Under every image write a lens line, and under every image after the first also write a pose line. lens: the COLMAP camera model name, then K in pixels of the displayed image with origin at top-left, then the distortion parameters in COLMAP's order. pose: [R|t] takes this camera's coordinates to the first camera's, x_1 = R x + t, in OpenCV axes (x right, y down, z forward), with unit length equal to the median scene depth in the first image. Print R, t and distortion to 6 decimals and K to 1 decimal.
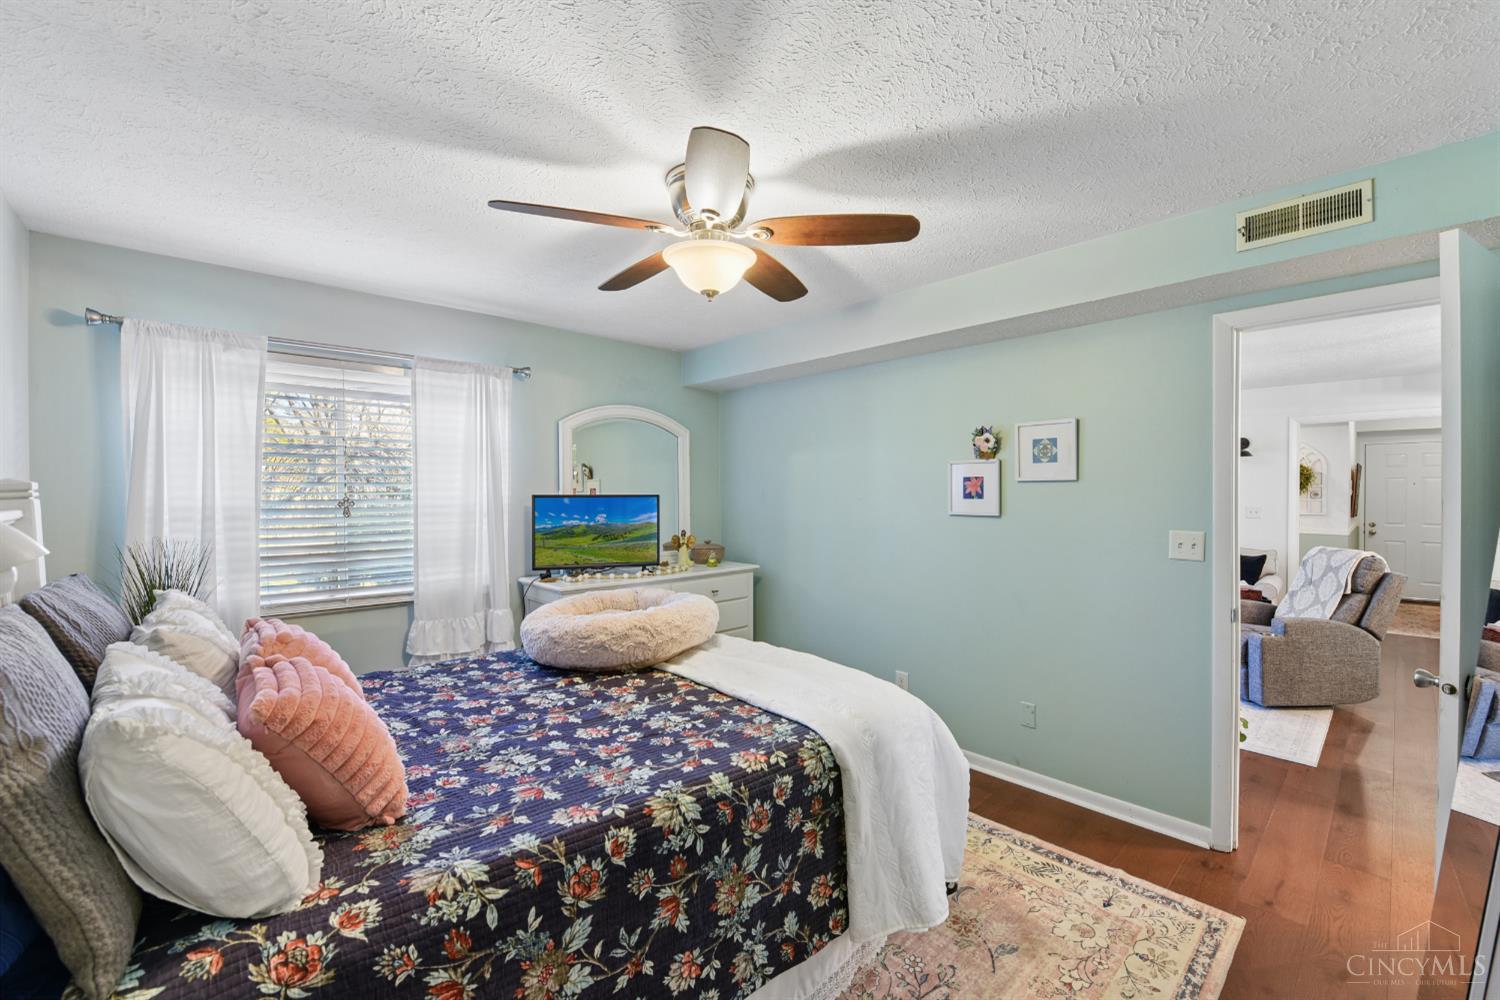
lens RADIAL K [[609.5, 0, 766.3], [0, 609.5, 500.2], [0, 0, 1]] dist [-0.000536, -0.000305]
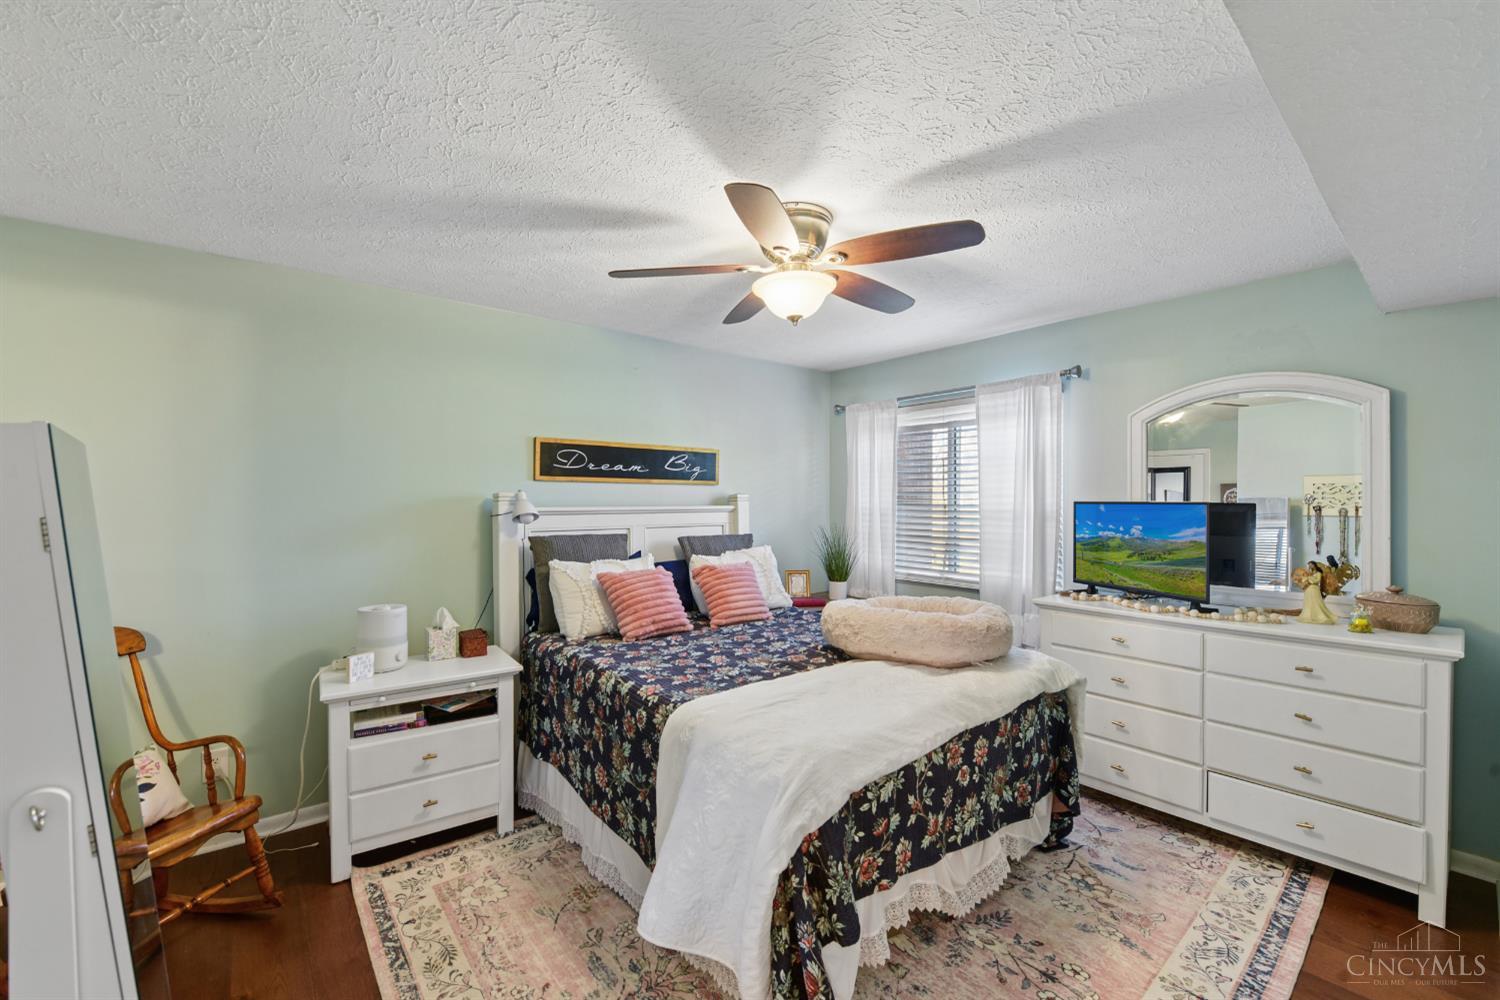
lens RADIAL K [[604.3, 0, 750.0], [0, 604.3, 500.0], [0, 0, 1]] dist [0.001135, 0.000040]
pose [[-0.054106, -0.000050, -0.998535, 0.711591], [-0.015040, 0.999887, 0.000765, -0.005172], [0.998422, 0.015059, -0.054101, 0.692919]]
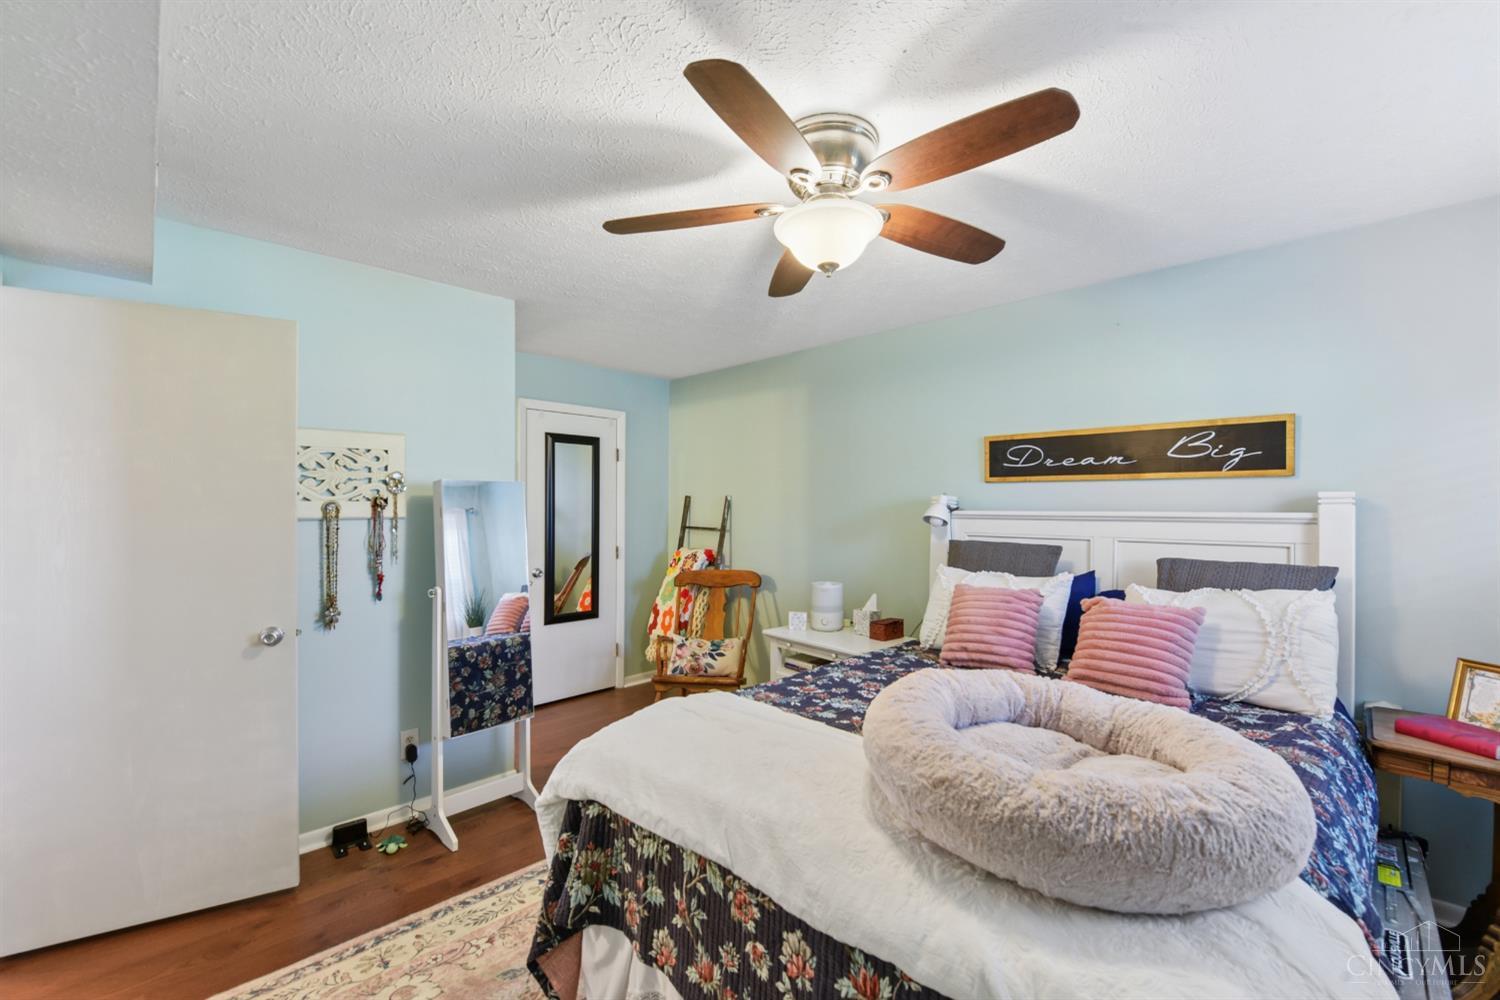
lens RADIAL K [[609.5, 0, 766.3], [0, 609.5, 500.2], [0, 0, 1]] dist [-0.000536, -0.000305]
pose [[-0.997868, -0.000458, -0.065265, 0.041142], [-0.001164, 0.999941, 0.010770, -0.014336], [0.065256, 0.010823, -0.997810, 1.311356]]
